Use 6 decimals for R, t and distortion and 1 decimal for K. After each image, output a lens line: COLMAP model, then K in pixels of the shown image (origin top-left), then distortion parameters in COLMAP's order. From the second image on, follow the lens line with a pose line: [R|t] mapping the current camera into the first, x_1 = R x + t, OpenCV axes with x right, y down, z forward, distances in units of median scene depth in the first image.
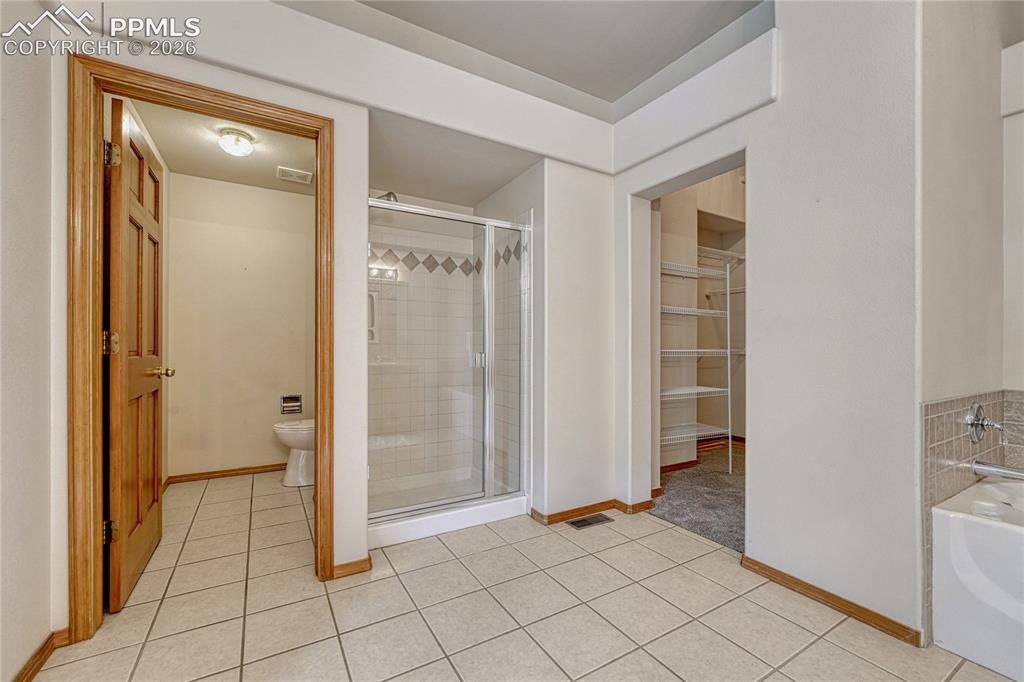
lens RADIAL K [[426.9, 0, 513.5], [0, 426.9, 345.2], [0, 0, 1]] dist [-0.001737, -0.000059]
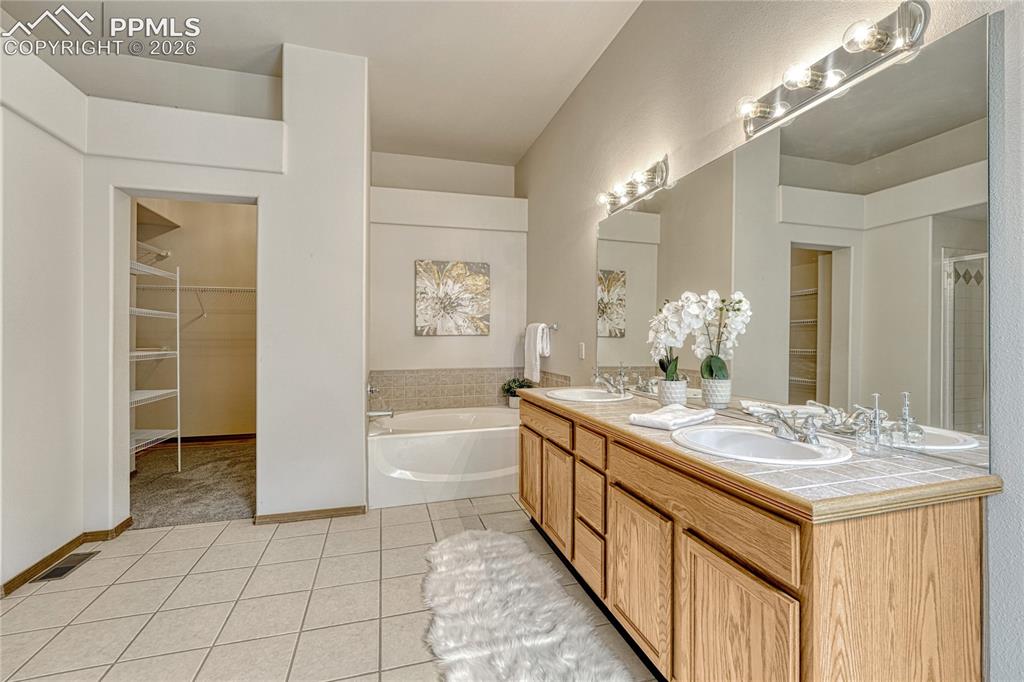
lens RADIAL K [[441.4, 0, 514.3], [0, 441.4, 335.8], [0, 0, 1]] dist [-0.000963, -0.000142]
pose [[0.246762, -0.001198, 0.969075, -0.416440], [-0.002262, 0.999996, 0.001812, -0.039009], [-0.969074, -0.002640, 0.246758, -0.055553]]
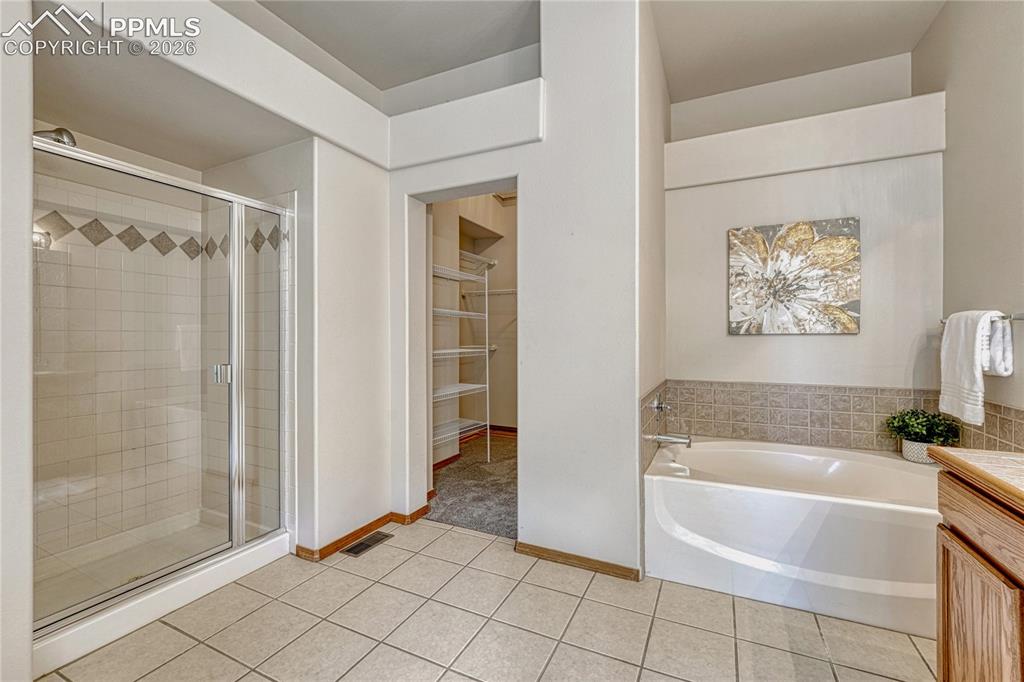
lens RADIAL K [[435.0, 0, 510.8], [0, 435.0, 332.4], [0, 0, 1]] dist [-0.007095, -0.000111]
pose [[0.835866, 0.002565, 0.548927, -0.073692], [-0.001161, 0.999995, -0.002905, -0.037863], [-0.548932, 0.001791, 0.835865, 0.045440]]
